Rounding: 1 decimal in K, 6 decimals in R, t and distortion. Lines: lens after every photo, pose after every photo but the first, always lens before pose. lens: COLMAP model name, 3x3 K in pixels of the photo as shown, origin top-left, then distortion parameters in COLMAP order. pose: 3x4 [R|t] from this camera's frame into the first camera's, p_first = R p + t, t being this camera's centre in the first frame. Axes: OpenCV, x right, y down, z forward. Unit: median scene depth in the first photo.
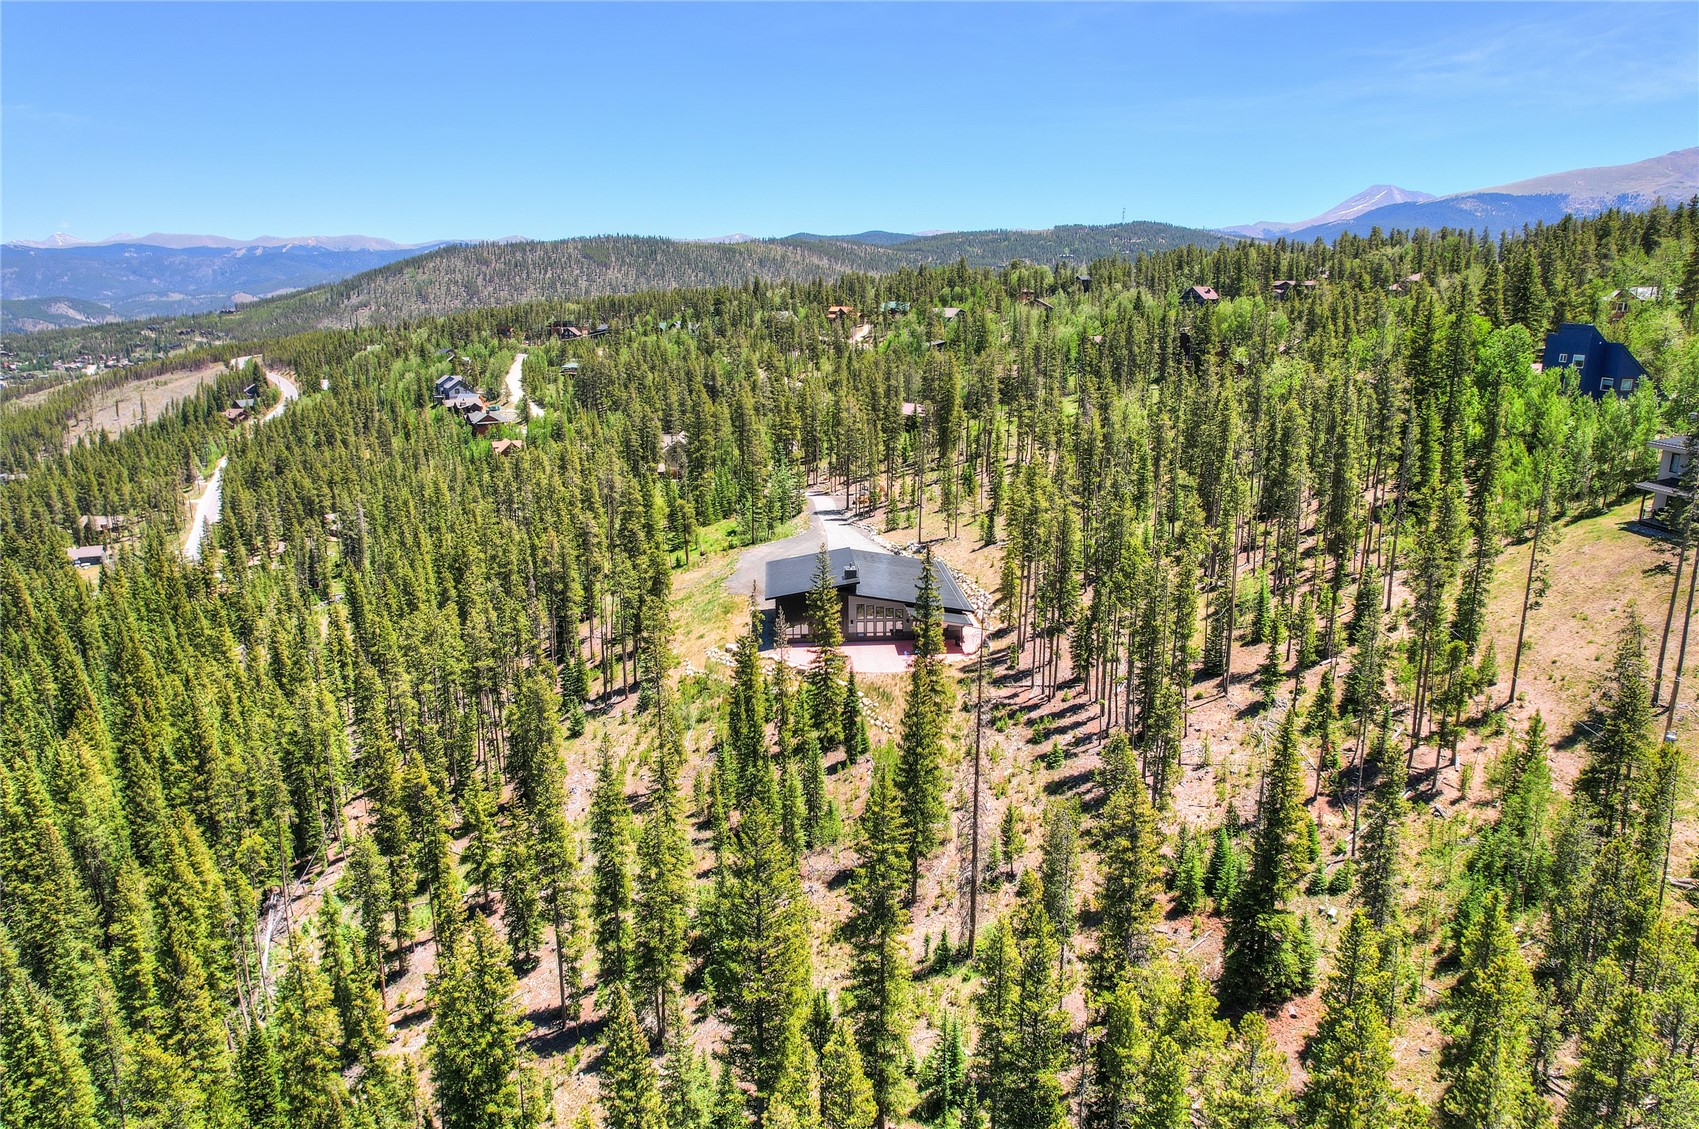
lens RADIAL K [[1063.8, 0, 849.5], [0, 1063.8, 564.5], [0, 0, 1]] dist [-0.108159, 0.084626]
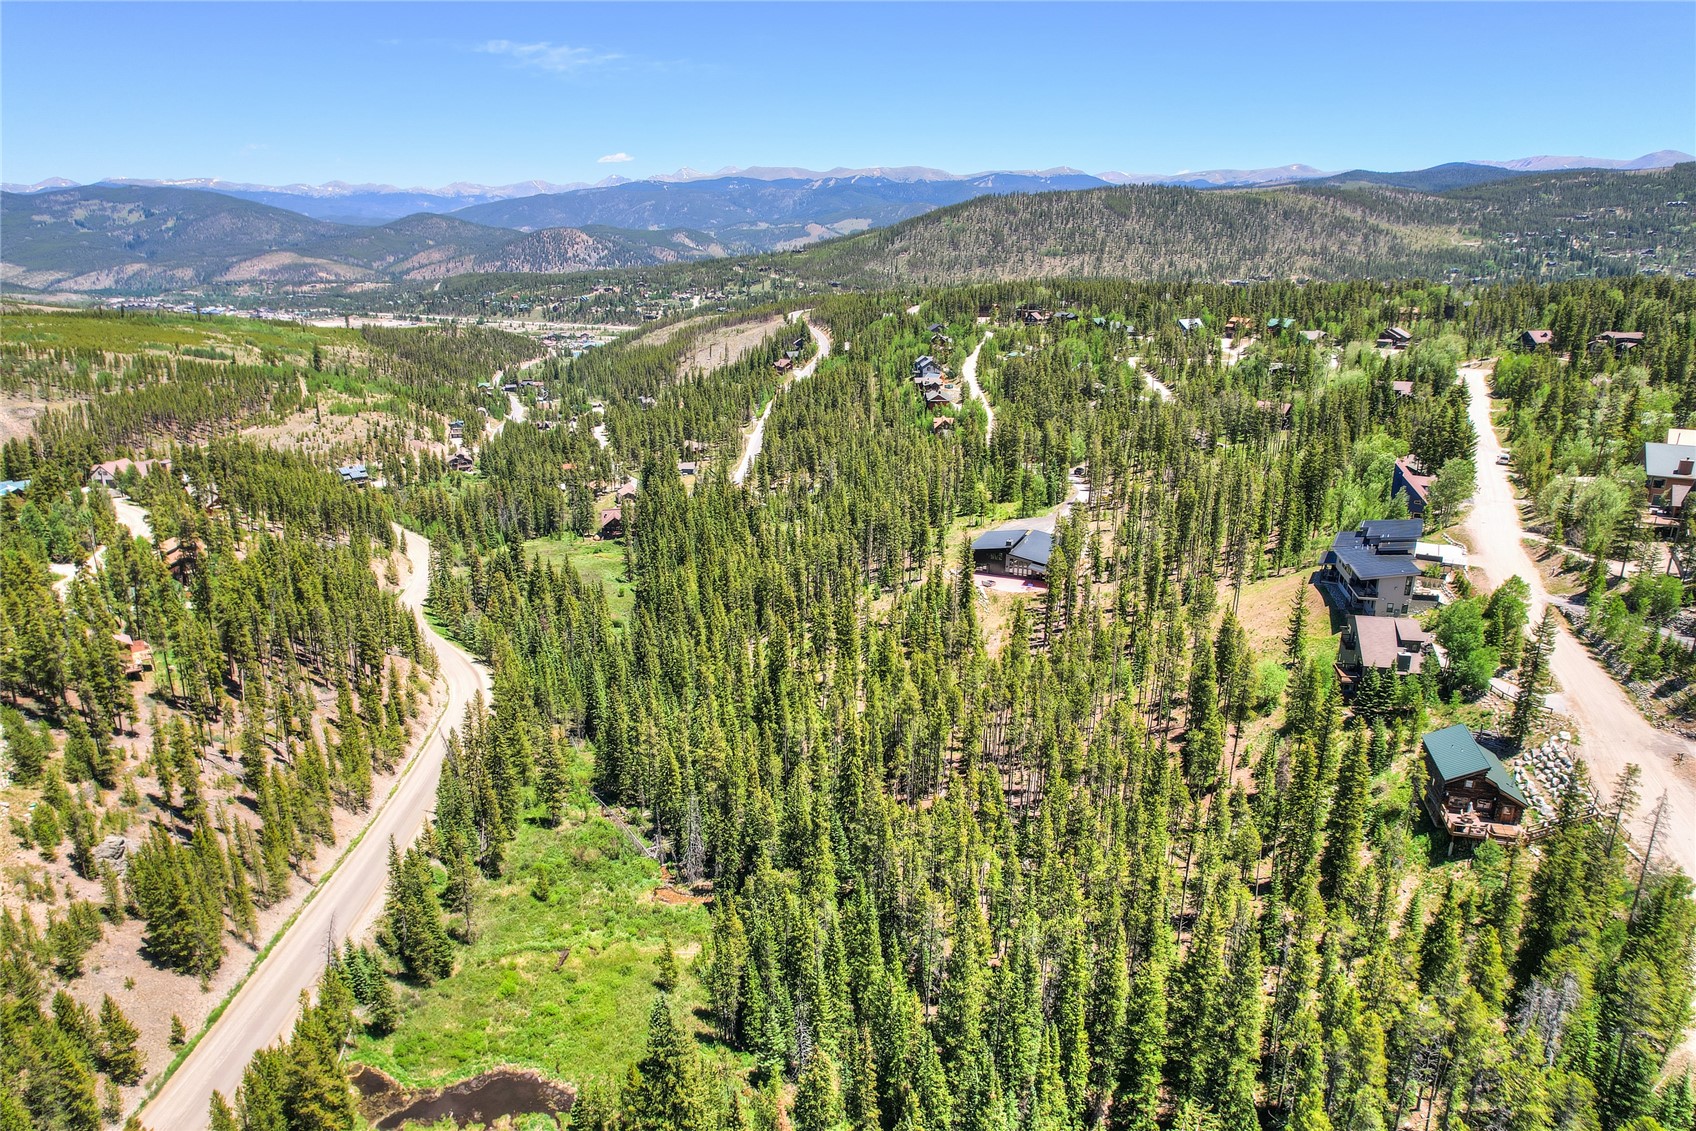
lens RADIAL K [[1061.9, 0, 848.0], [0, 1061.9, 565.5], [0, 0, 1]] dist [-0.108159, 0.084626]
pose [[0.883079, 0.144252, -0.446501, 0.164125], [-0.115434, 0.989115, 0.091252, -0.025494], [0.454804, -0.029041, 0.890118, -0.245113]]
